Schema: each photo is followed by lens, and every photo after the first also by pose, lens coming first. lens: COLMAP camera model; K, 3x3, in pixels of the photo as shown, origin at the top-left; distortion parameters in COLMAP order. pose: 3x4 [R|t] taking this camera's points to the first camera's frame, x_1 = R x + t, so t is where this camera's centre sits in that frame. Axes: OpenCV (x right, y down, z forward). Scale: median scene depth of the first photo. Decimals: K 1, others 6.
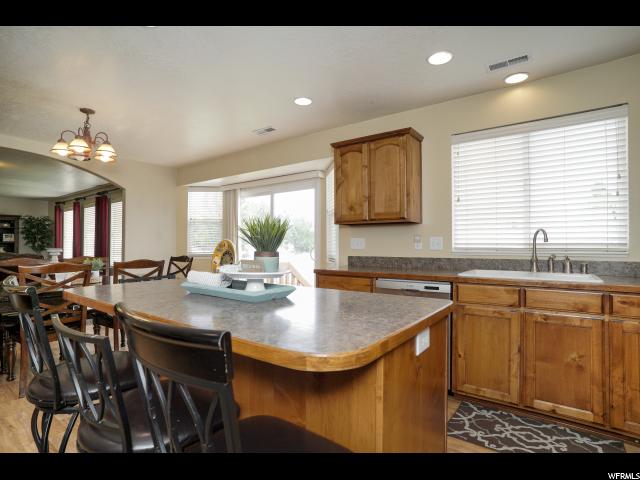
lens RADIAL K [[336.8, 0, 316.3], [0, 336.8, 240.4], [0, 0, 1]] dist [-0.073458, 0.041135]
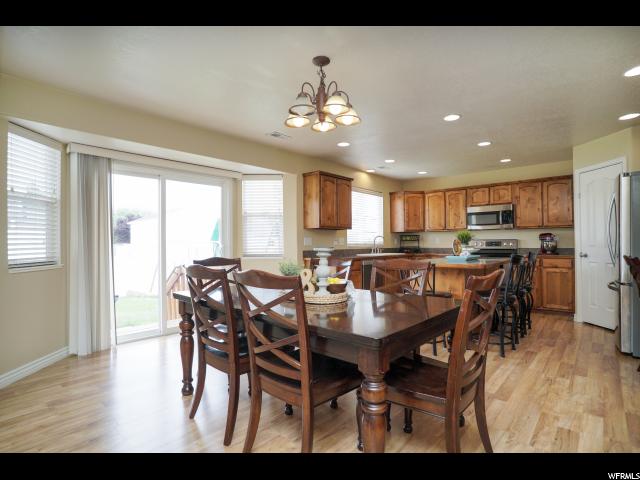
lens RADIAL K [[336.8, 0, 316.3], [0, 336.8, 240.4], [0, 0, 1]] dist [-0.073458, 0.041135]
pose [[0.102825, -0.001510, 0.994698, -2.045301], [-0.011824, 0.999926, 0.002741, 0.000049], [-0.994629, -0.012044, 0.102799, 1.302569]]
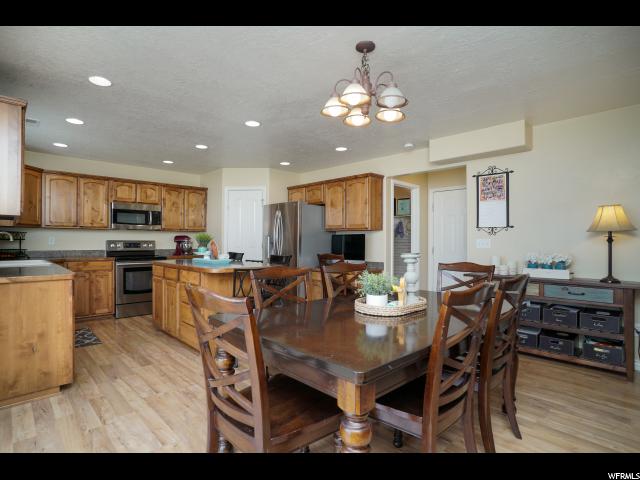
lens RADIAL K [[336.8, 0, 316.3], [0, 336.8, 240.4], [0, 0, 1]] dist [-0.073458, 0.041135]
pose [[-0.985588, -0.013891, 0.168591, -1.006266], [-0.017709, 0.999619, -0.021166, 0.009865], [-0.168233, -0.023847, -0.985459, 2.345016]]
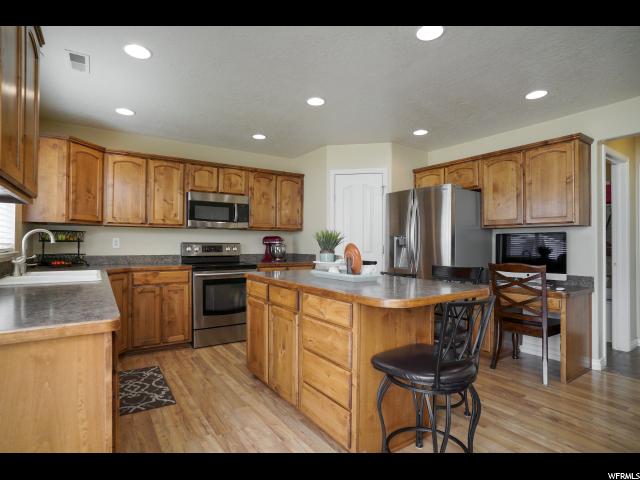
lens RADIAL K [[336.8, 0, 316.3], [0, 336.8, 240.4], [0, 0, 1]] dist [-0.073458, 0.041135]
pose [[-0.939917, -0.010819, 0.341232, -0.448746], [-0.021090, 0.999429, -0.026404, 0.007588], [-0.340752, -0.032014, -0.939608, 1.743314]]
